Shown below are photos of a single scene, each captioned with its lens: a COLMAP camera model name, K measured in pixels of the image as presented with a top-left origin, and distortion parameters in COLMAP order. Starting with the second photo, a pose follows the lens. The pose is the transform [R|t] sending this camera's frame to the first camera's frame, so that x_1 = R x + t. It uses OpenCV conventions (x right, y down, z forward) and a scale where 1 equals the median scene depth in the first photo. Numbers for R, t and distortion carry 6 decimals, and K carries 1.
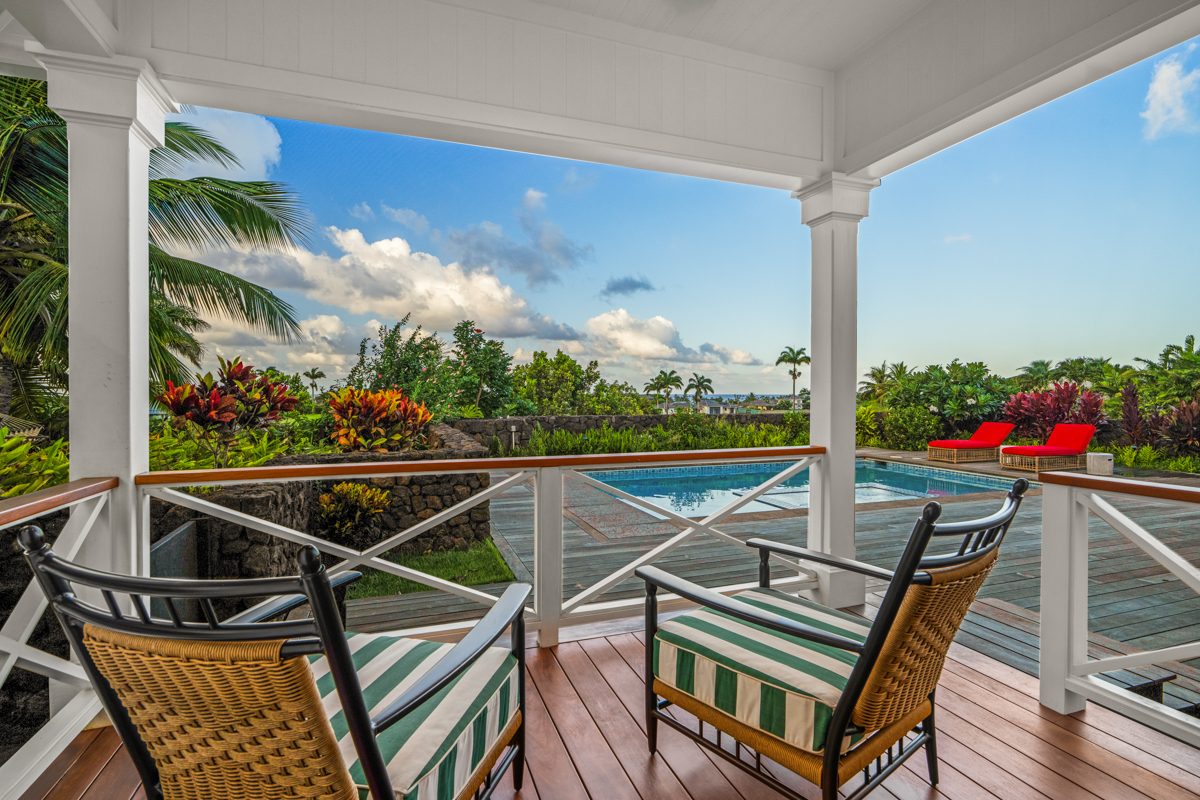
lens RADIAL K [[557.9, 0, 593.4], [0, 557.9, 395.3], [0, 0, 1]] dist [0.000273, -0.000193]
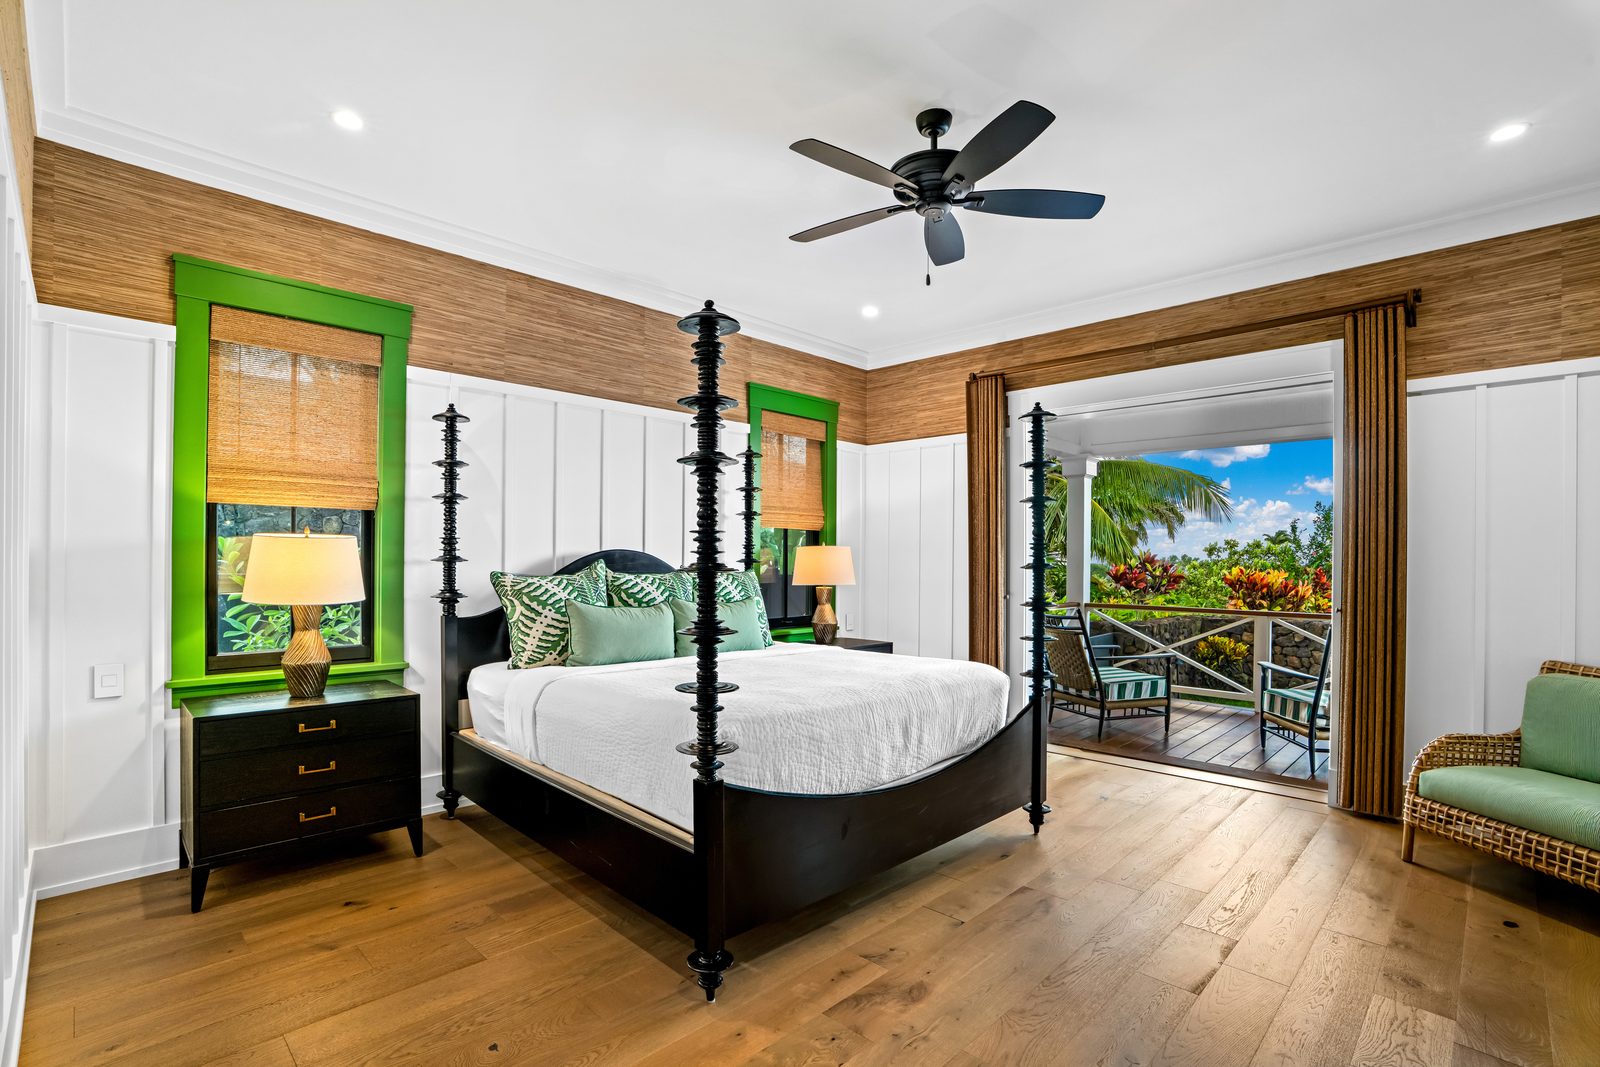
lens RADIAL K [[744.1, 0, 785.3], [0, 744.1, 533.3], [0, 0, 1]] dist [-0.074780, 0.033324]
pose [[0.416825, -0.020977, -0.908745, 0.896376], [-0.019842, 0.999285, -0.032169, -0.025366], [0.908770, 0.031440, 0.416111, -0.895420]]
